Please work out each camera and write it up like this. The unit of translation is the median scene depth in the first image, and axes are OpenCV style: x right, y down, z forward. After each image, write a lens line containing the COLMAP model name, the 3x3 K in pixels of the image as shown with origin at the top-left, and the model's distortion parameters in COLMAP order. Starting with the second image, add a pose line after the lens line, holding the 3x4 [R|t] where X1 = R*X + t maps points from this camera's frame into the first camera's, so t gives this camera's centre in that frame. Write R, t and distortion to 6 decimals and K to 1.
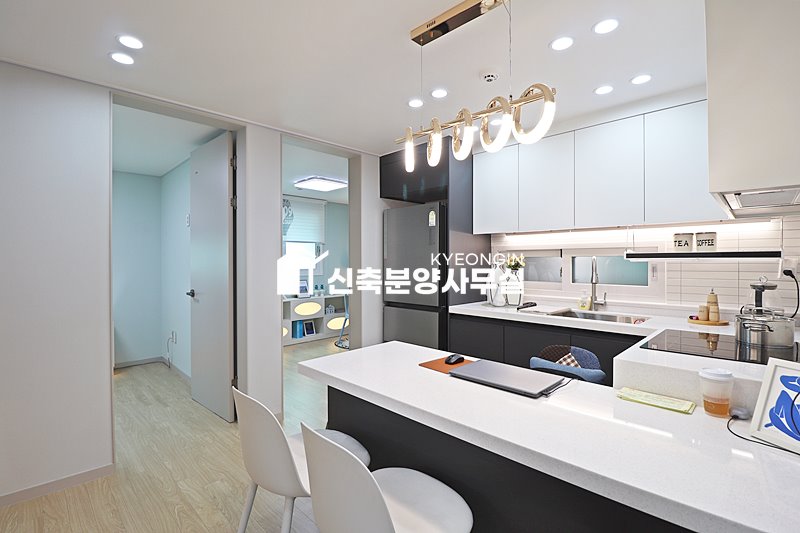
lens RADIAL K [[369.4, 0, 401.0], [0, 369.4, 262.4], [0, 0, 1]] dist [-0.000254, -0.013768]
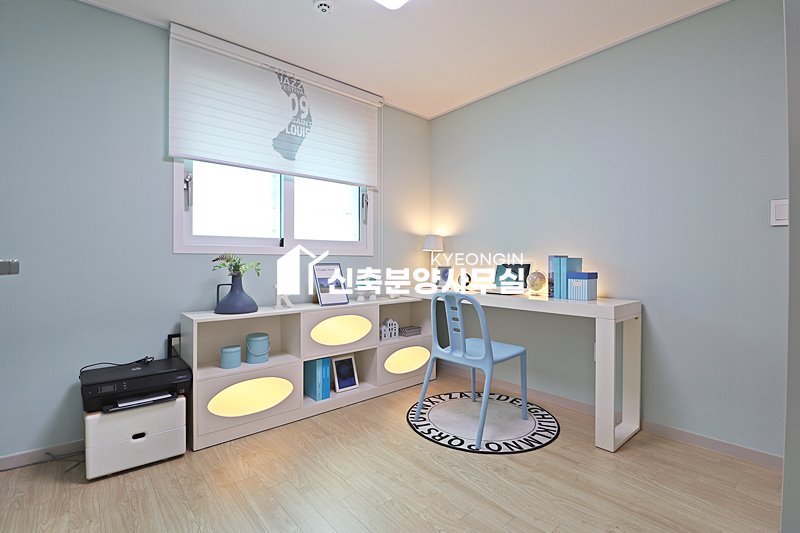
lens RADIAL K [[369.4, 0, 401.0], [0, 369.4, 262.4], [0, 0, 1]] dist [-0.000254, -0.013768]
pose [[0.995121, 0.007088, -0.098411, -0.139386], [-0.006374, 0.999951, 0.007566, 0.042910], [0.098460, -0.006902, 0.995117, 0.569281]]
